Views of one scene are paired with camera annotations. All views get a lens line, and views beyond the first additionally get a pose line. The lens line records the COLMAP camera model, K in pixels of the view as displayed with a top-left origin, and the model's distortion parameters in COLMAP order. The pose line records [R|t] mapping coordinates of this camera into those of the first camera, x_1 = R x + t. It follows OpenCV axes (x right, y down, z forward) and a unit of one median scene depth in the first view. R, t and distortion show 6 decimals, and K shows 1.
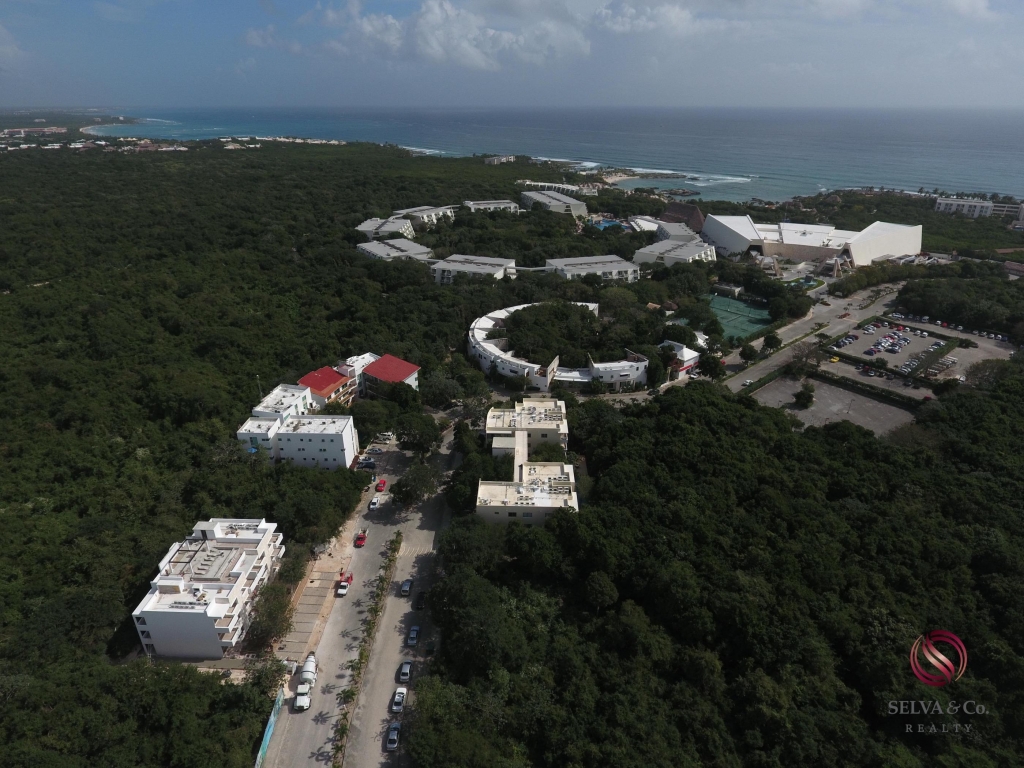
lens RADIAL K [[606.3, 0, 504.9], [0, 606.3, 382.1], [0, 0, 1]] dist [0.001298, -0.003894]
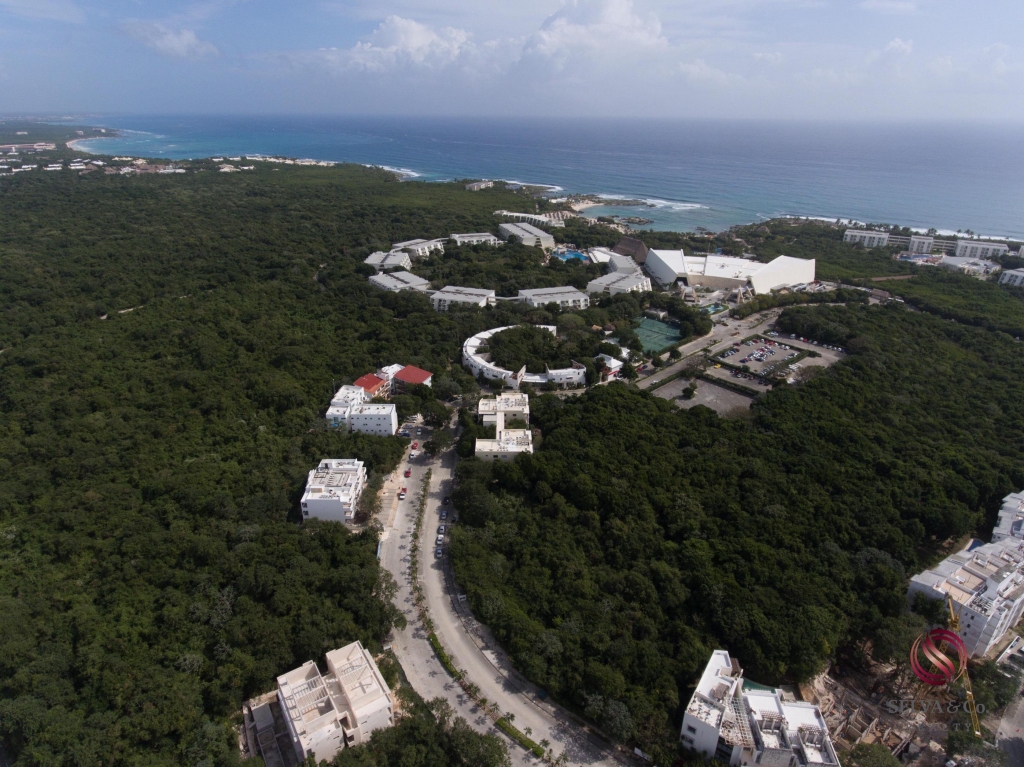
lens RADIAL K [[608.0, 0, 510.3], [0, 608.0, 382.7], [0, 0, 1]] dist [0.001611, -0.004372]
pose [[0.999042, -0.008031, 0.043022, -0.012410], [0.008471, 0.999914, -0.010048, 0.014140], [-0.042938, 0.010402, 0.999024, -0.484601]]
